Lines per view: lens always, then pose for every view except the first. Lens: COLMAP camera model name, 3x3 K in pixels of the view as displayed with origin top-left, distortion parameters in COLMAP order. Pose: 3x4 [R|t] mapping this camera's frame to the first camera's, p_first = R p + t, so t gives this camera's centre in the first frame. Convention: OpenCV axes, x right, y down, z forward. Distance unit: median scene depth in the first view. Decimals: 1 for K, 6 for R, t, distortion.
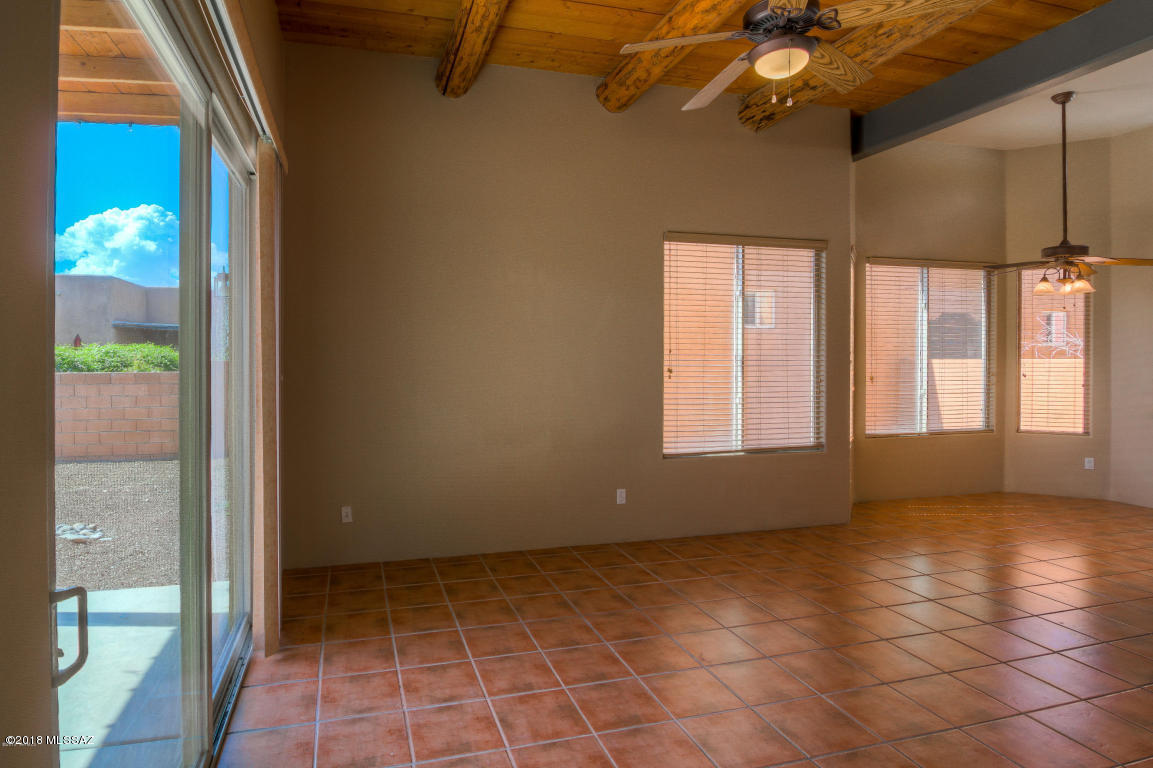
lens RADIAL K [[617.2, 0, 527.9], [0, 617.2, 356.6], [0, 0, 1]] dist [-0.003191, -0.008253]
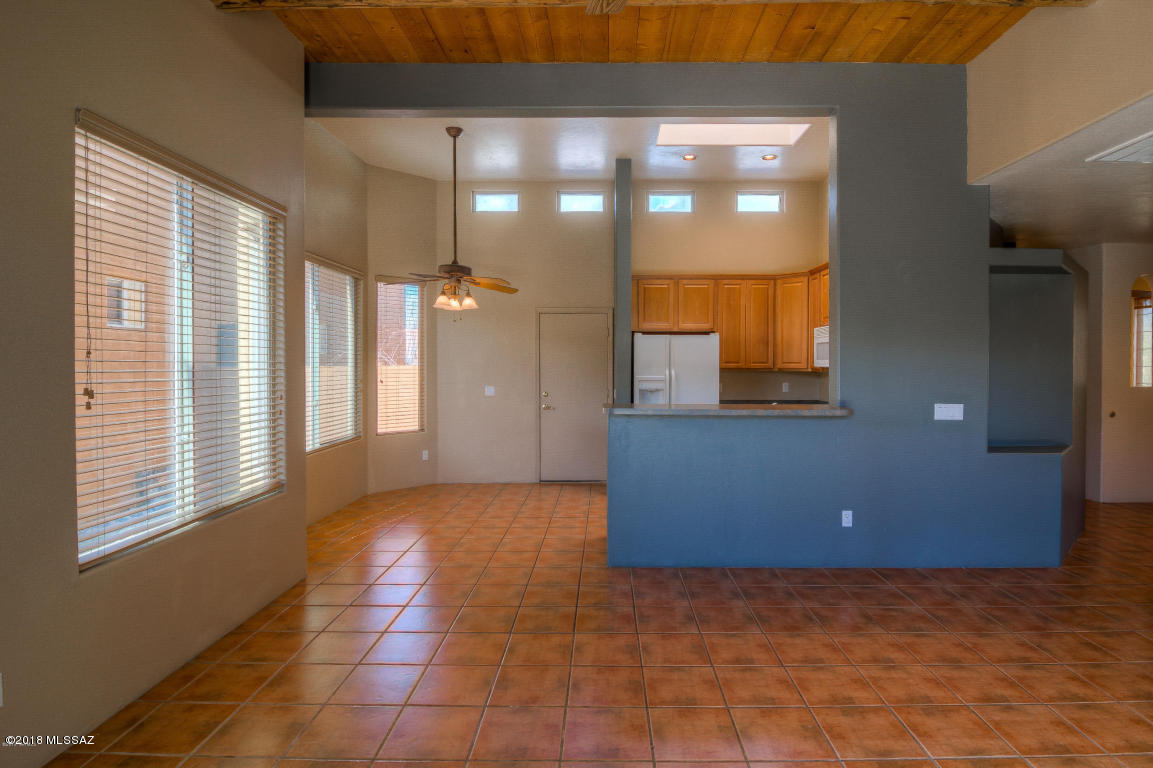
lens RADIAL K [[598.8, 0, 603.9], [0, 598.8, 370.9], [0, 0, 1]] dist [-0.003360, -0.014515]
pose [[0.254908, -0.011517, 0.966897, -0.109992], [0.000331, 0.999930, 0.011823, -0.000432], [-0.966965, -0.002694, 0.254894, 0.418843]]
